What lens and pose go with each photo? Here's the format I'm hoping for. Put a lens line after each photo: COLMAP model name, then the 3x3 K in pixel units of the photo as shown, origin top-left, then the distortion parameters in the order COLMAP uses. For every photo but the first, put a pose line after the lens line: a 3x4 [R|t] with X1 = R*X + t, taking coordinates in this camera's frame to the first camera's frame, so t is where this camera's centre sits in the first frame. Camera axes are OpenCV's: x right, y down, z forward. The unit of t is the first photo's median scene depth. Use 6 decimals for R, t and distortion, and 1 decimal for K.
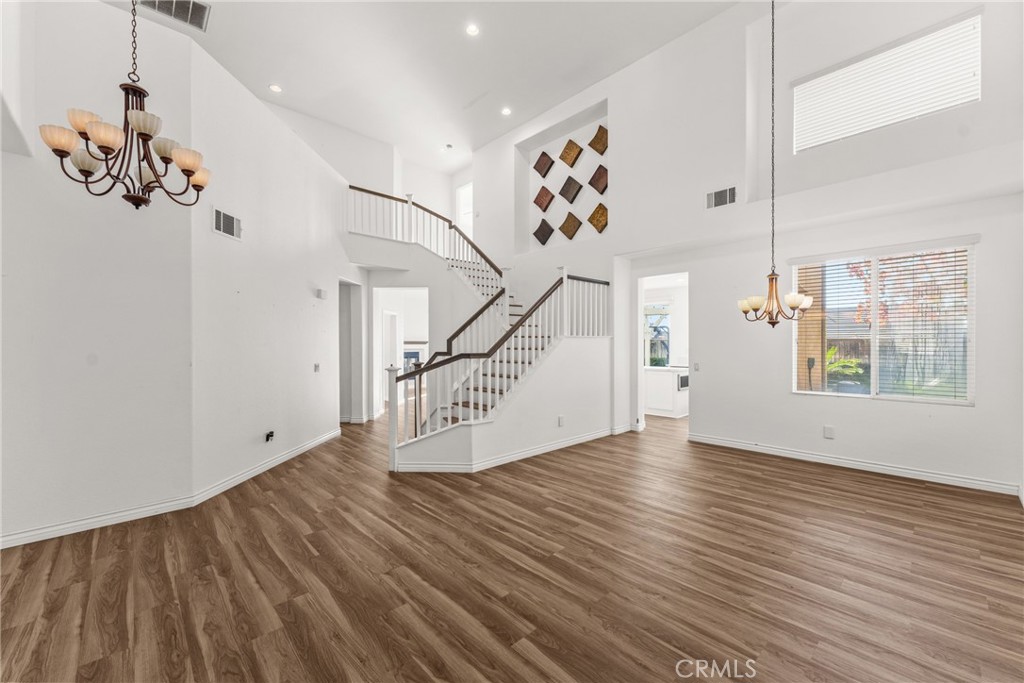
lens RADIAL K [[411.1, 0, 511.0], [0, 411.1, 341.1], [0, 0, 1]] dist [0.001243, 0.000094]
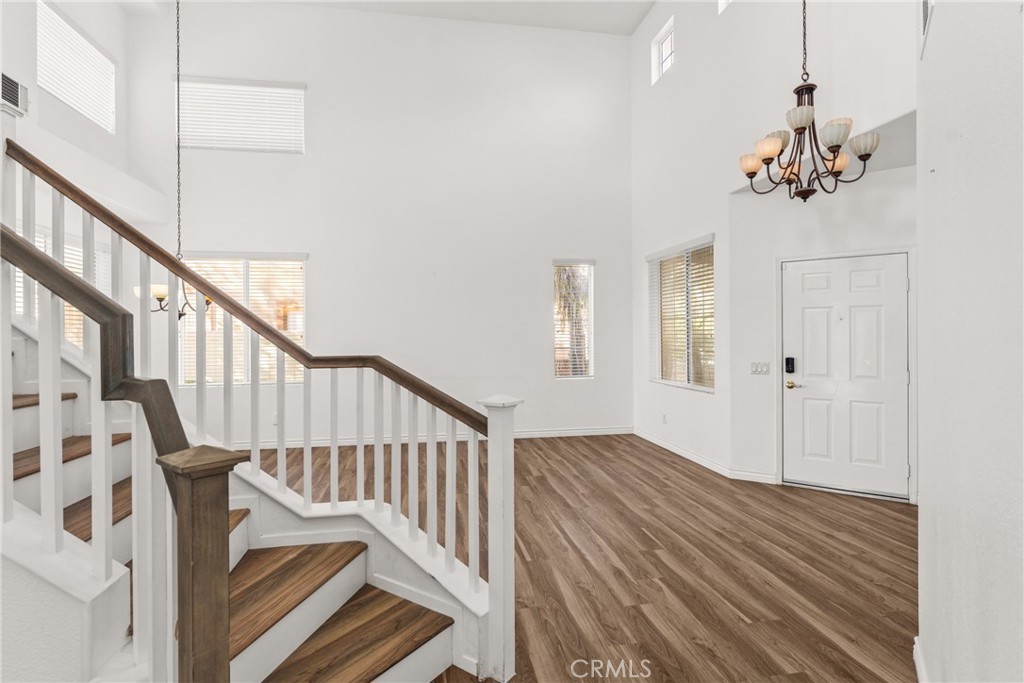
lens RADIAL K [[513.5, 0, 515.9], [0, 513.5, 337.4], [0, 0, 1]] dist [-0.001409, -0.000038]
pose [[-0.846717, 0.006867, 0.531999, -0.808929], [0.006097, 0.999976, -0.003202, 0.018550], [-0.532008, 0.000532, -0.846739, 2.061287]]
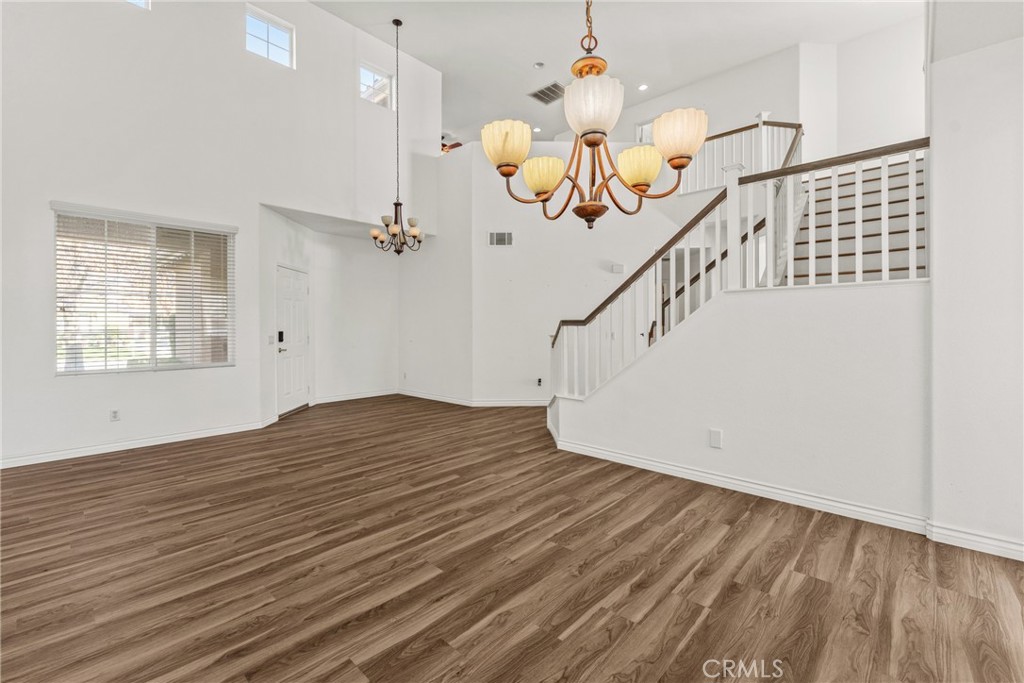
lens RADIAL K [[436.5, 0, 508.4], [0, 436.5, 324.0], [0, 0, 1]] dist [-0.000385, -0.000164]
pose [[0.059215, 0.002433, -0.998242, 1.285030], [0.009600, 0.999949, 0.003007, 0.049995], [0.998199, -0.009761, 0.059188, 1.210545]]
